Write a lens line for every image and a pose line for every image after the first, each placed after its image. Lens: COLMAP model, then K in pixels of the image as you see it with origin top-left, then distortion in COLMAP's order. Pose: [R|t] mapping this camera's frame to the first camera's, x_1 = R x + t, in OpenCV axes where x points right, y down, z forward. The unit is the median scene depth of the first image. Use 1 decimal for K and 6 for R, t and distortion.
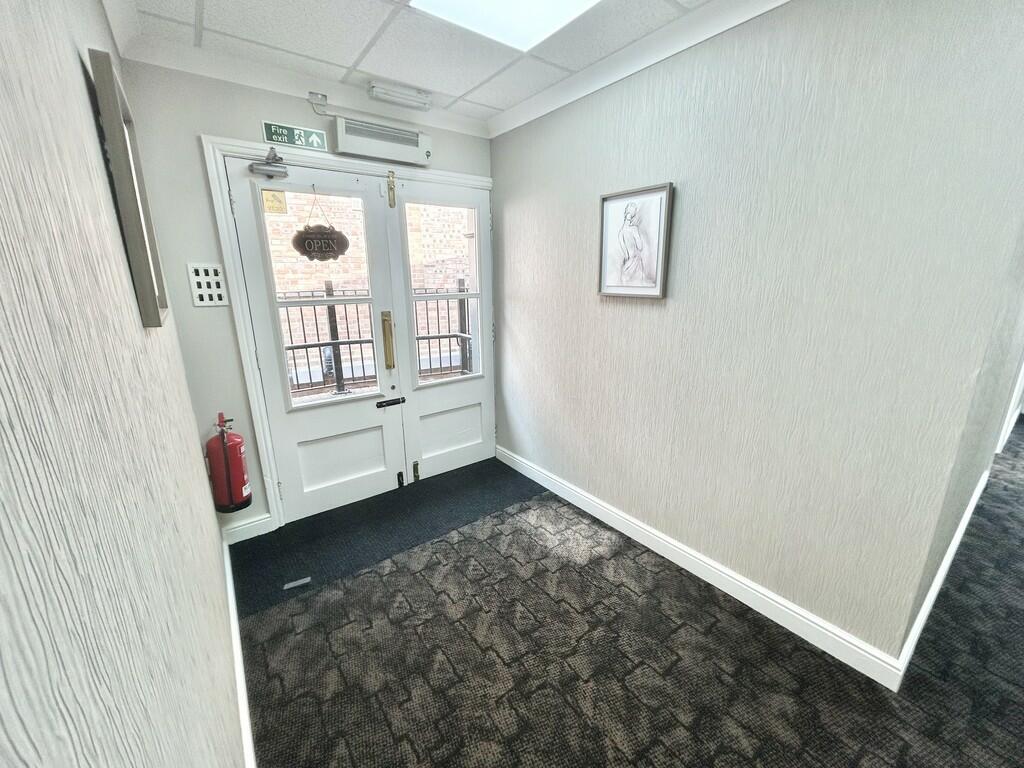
lens RADIAL K [[407.8, 0, 512.4], [0, 407.8, 380.6], [0, 0, 1]] dist [0.002186, 0.000429]
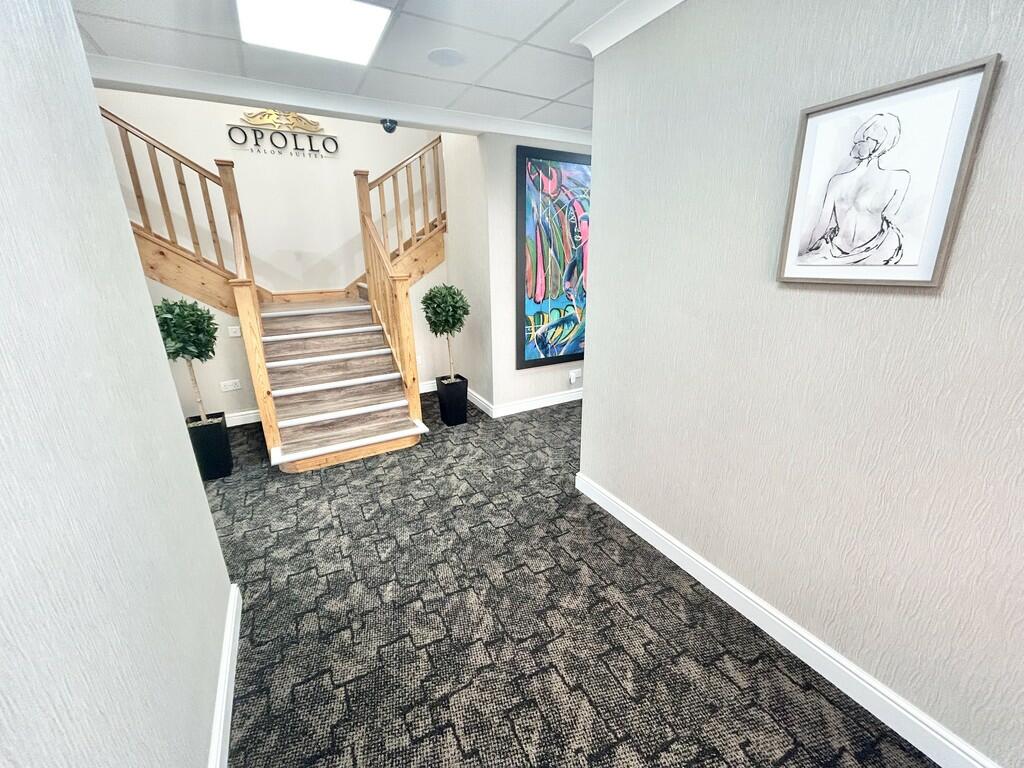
lens RADIAL K [[407.8, 0, 510.4], [0, 407.8, 381.1], [0, 0, 1]] dist [0.002186, 0.000429]
pose [[-0.989312, -0.015962, 0.144936, -0.042369], [0.064061, 0.845343, 0.530369, -0.390958], [-0.130986, 0.533985, -0.835286, 1.478210]]
